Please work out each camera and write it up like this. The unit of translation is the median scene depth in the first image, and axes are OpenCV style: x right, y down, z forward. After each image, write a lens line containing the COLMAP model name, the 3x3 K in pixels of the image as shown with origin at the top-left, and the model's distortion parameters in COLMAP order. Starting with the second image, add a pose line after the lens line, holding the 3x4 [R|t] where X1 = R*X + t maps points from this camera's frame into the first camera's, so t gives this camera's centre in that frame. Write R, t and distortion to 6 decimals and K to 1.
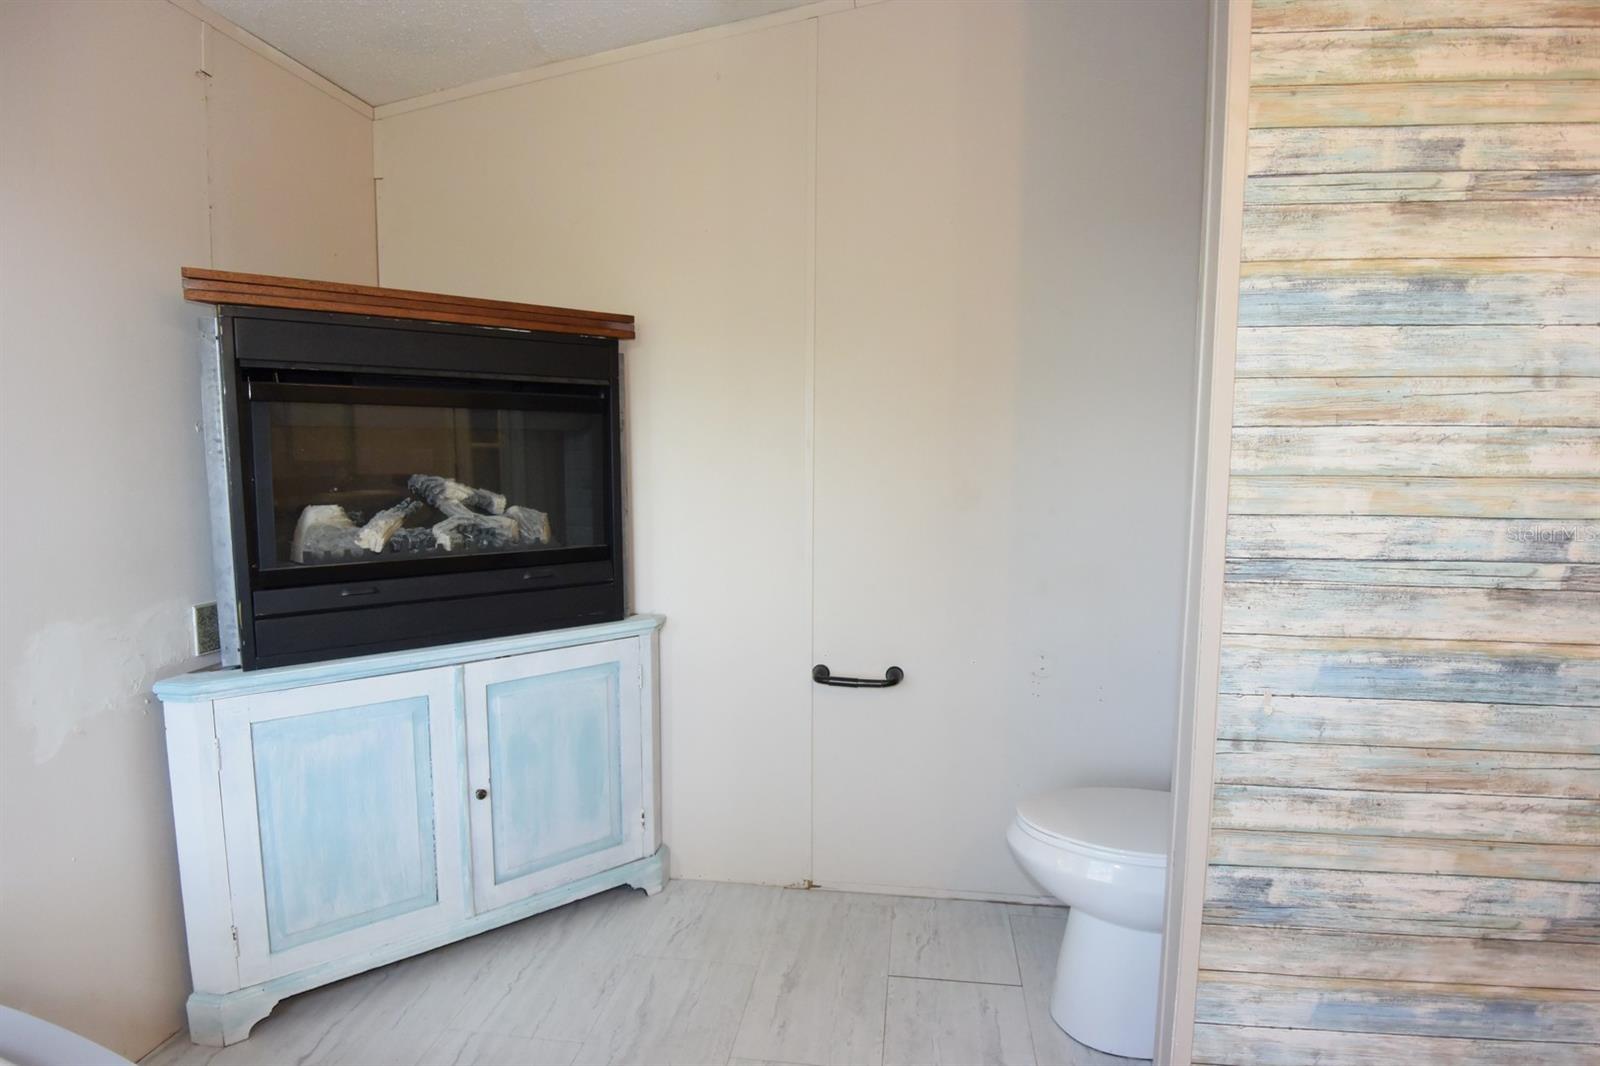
lens RADIAL K [[822.6, 0, 799.0], [0, 822.6, 535.2], [0, 0, 1]] dist [-0.028999, -0.004024]
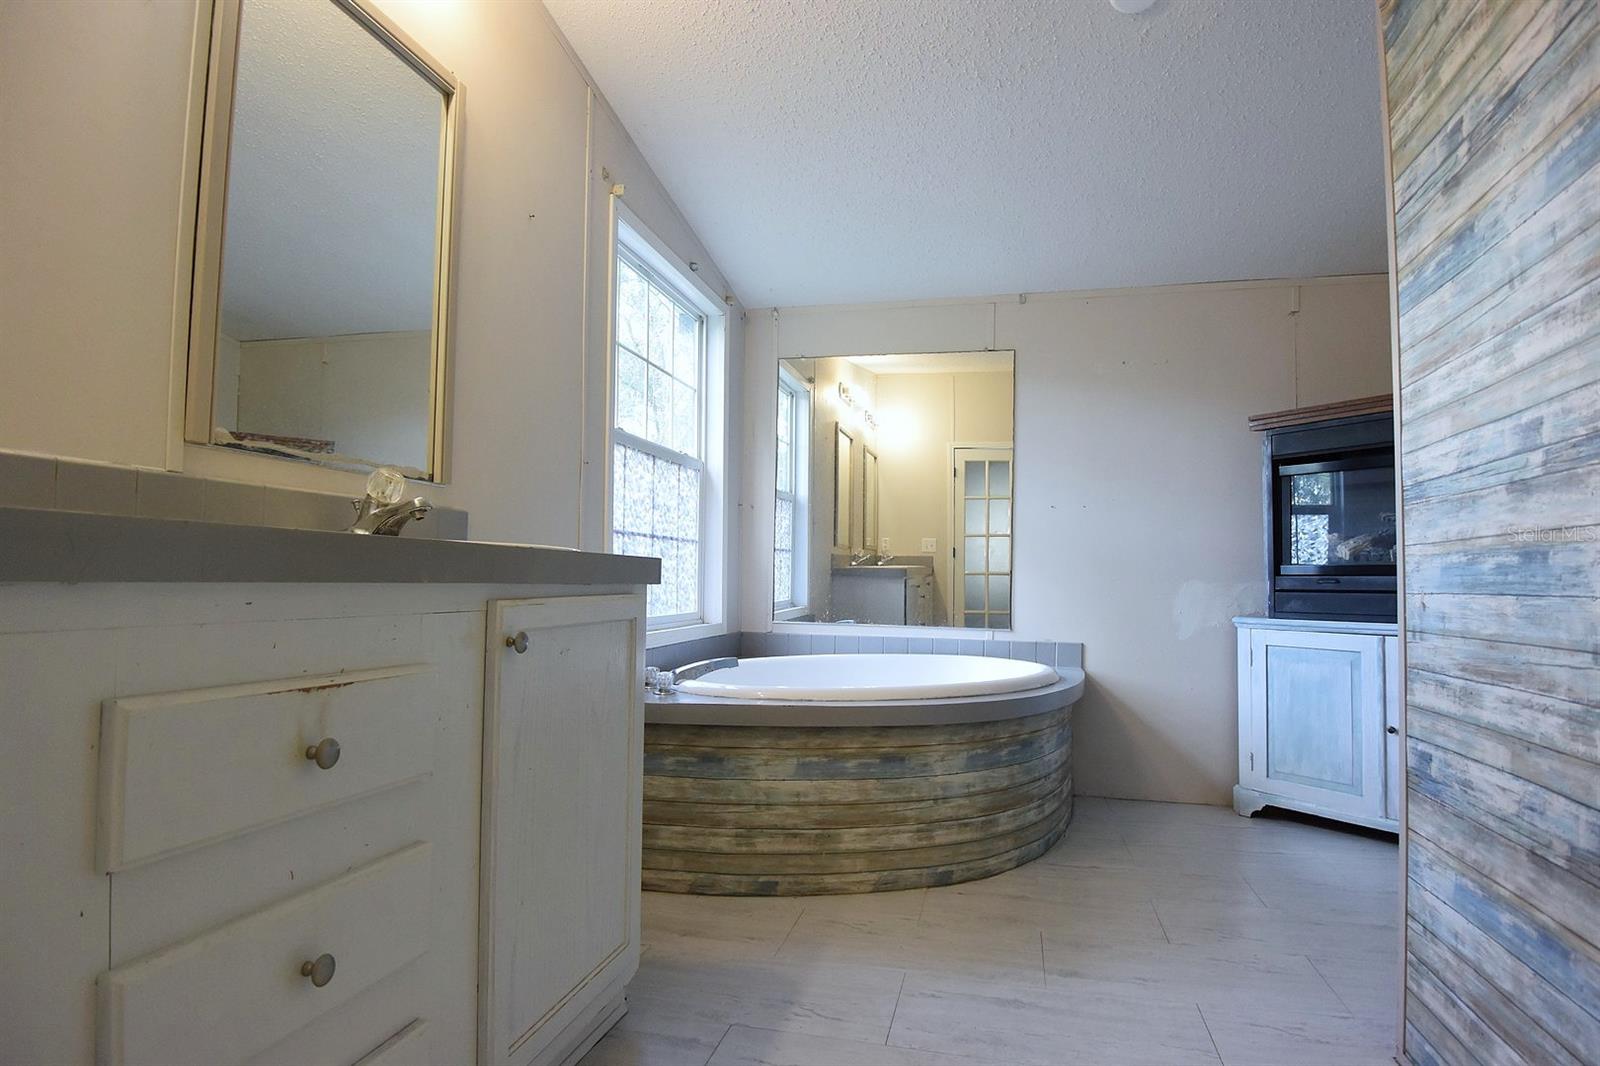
lens RADIAL K [[822.6, 0, 798.7], [0, 822.6, 540.2], [0, 0, 1]] dist [-0.028999, -0.004024]
pose [[-0.133275, -0.057277, -0.989423, 1.990131], [-0.118732, 0.992061, -0.041437, 0.289704], [0.983941, 0.111953, -0.139017, 0.236061]]
